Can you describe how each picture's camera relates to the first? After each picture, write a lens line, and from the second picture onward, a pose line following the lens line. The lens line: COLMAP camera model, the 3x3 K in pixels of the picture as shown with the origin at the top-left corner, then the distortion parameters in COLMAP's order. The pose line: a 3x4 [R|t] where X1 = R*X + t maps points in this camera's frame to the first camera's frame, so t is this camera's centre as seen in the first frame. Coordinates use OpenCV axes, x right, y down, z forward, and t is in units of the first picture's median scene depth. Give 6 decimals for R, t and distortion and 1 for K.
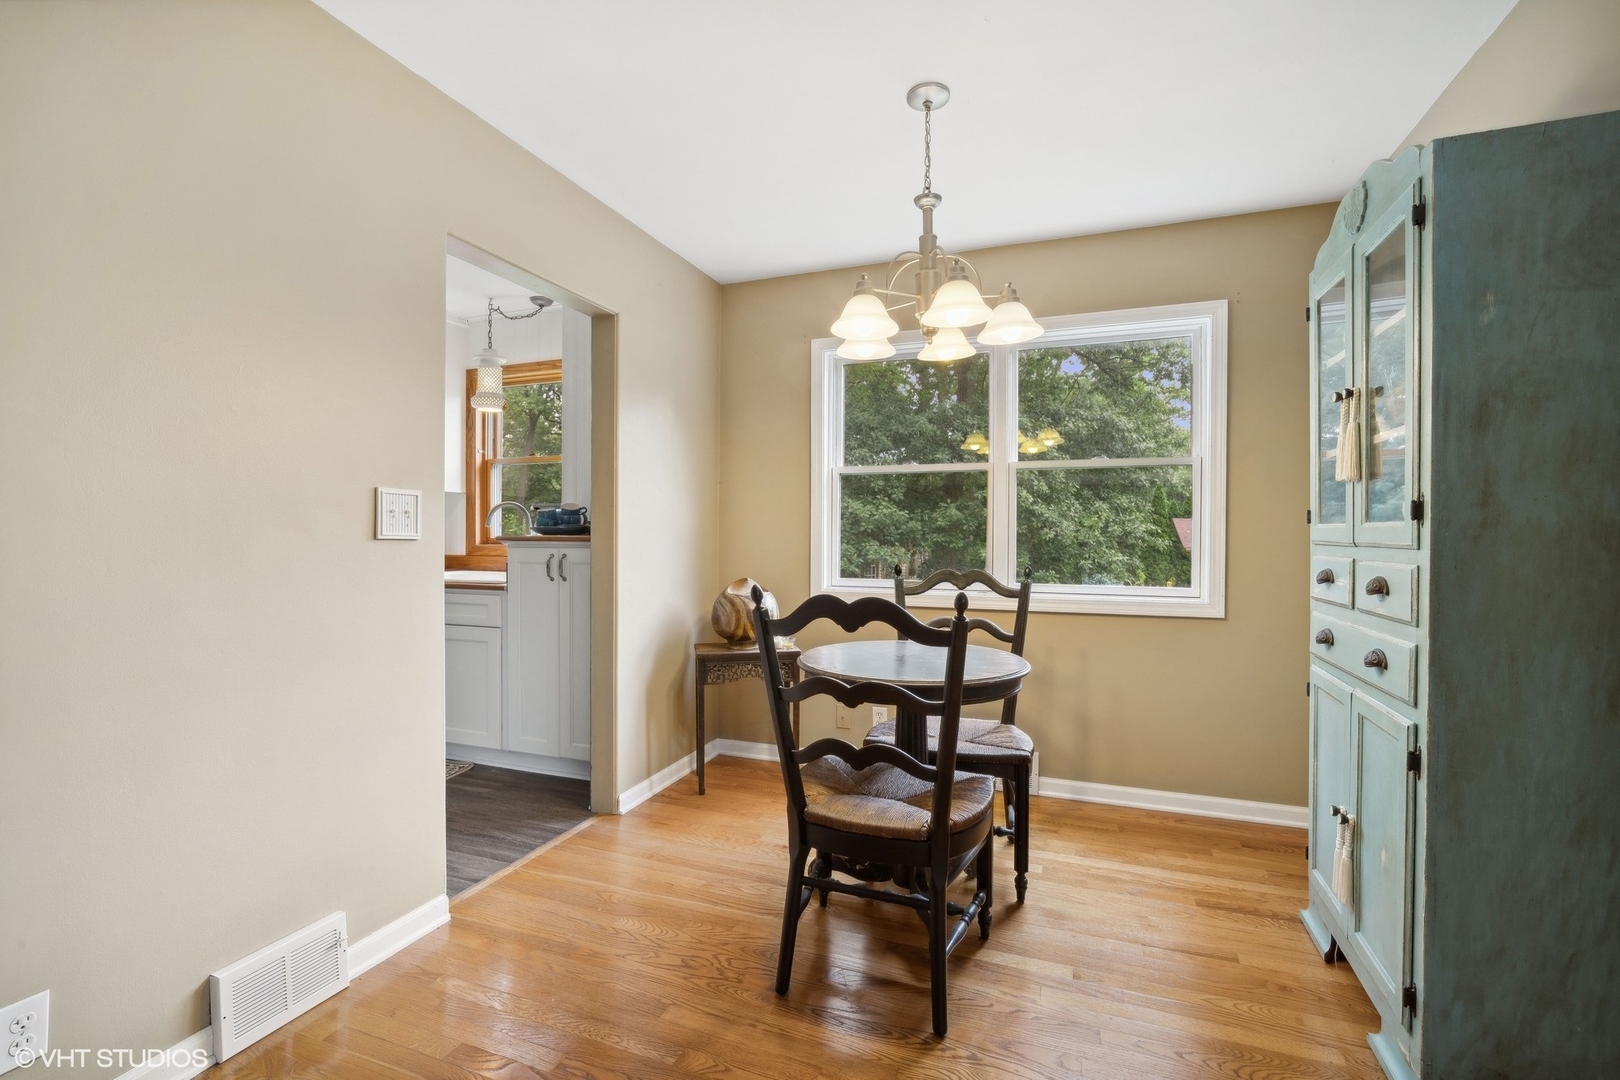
lens RADIAL K [[708.0, 0, 806.2], [0, 708.0, 540.6], [0, 0, 1]] dist [-0.012868, -0.000073]
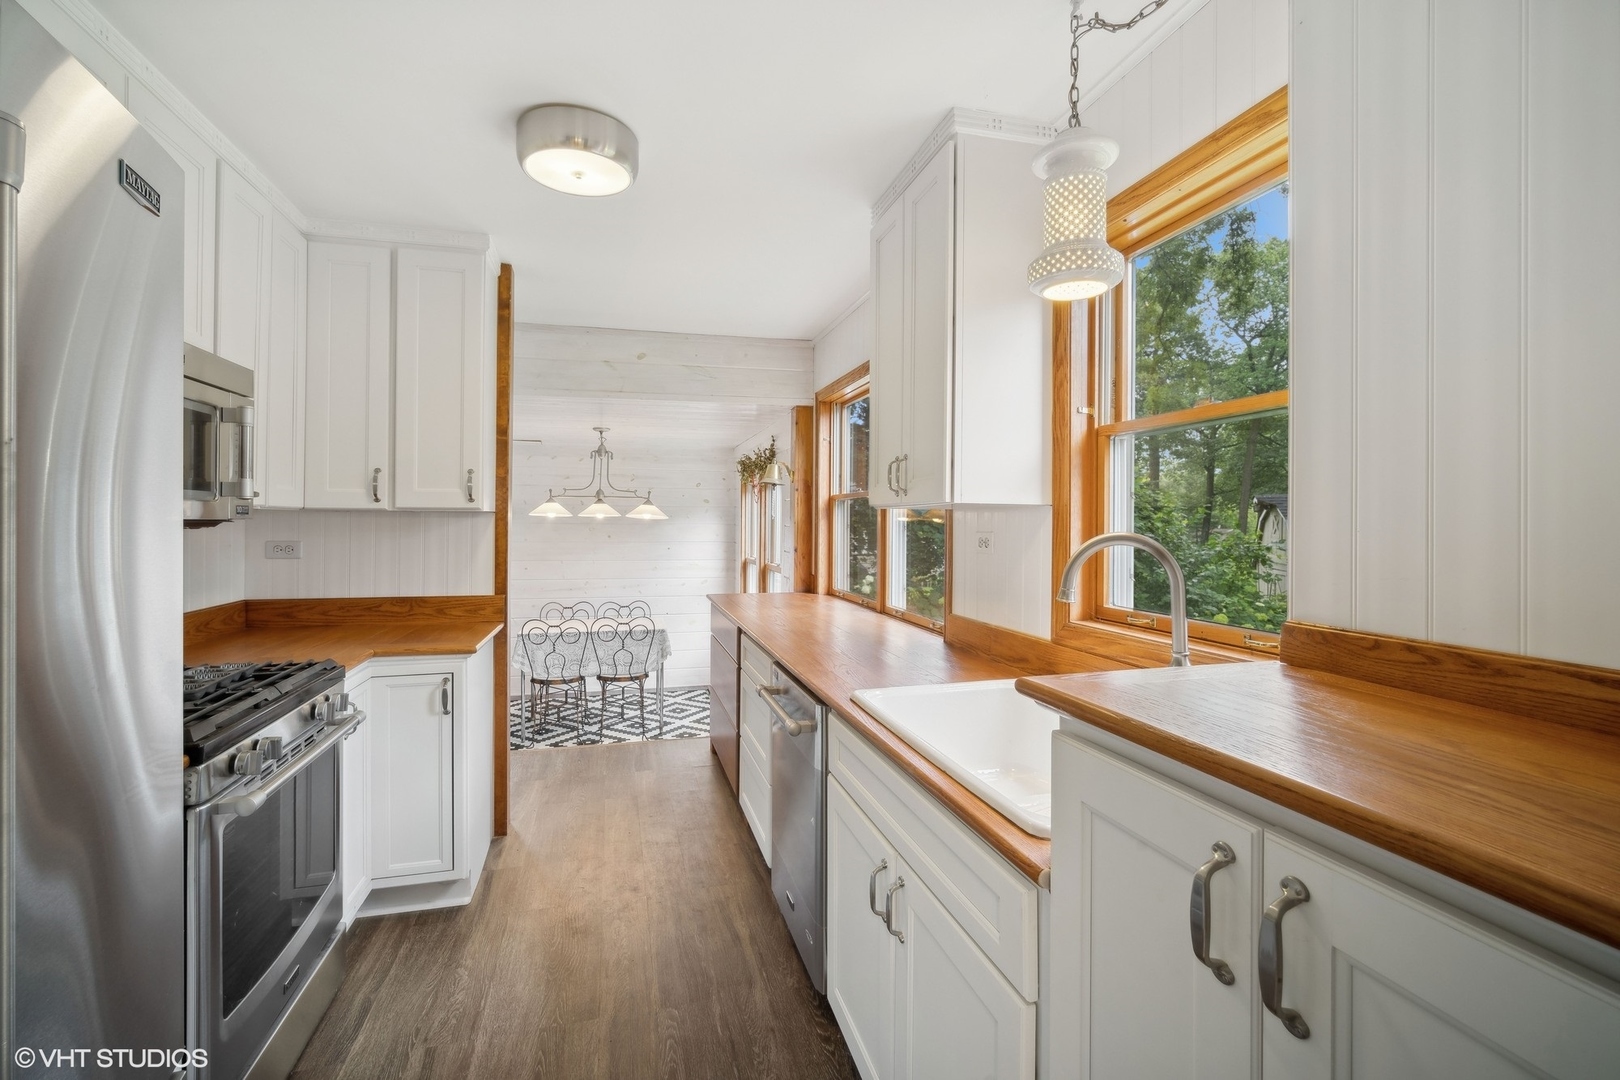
lens RADIAL K [[708.0, 0, 801.7], [0, 708.0, 529.8], [0, 0, 1]] dist [-0.012868, -0.000073]
pose [[0.583530, 0.001298, -0.812091, -0.204172], [-0.004135, 0.999991, -0.001372, -0.049739], [0.812081, 0.004158, 0.583530, 0.597425]]
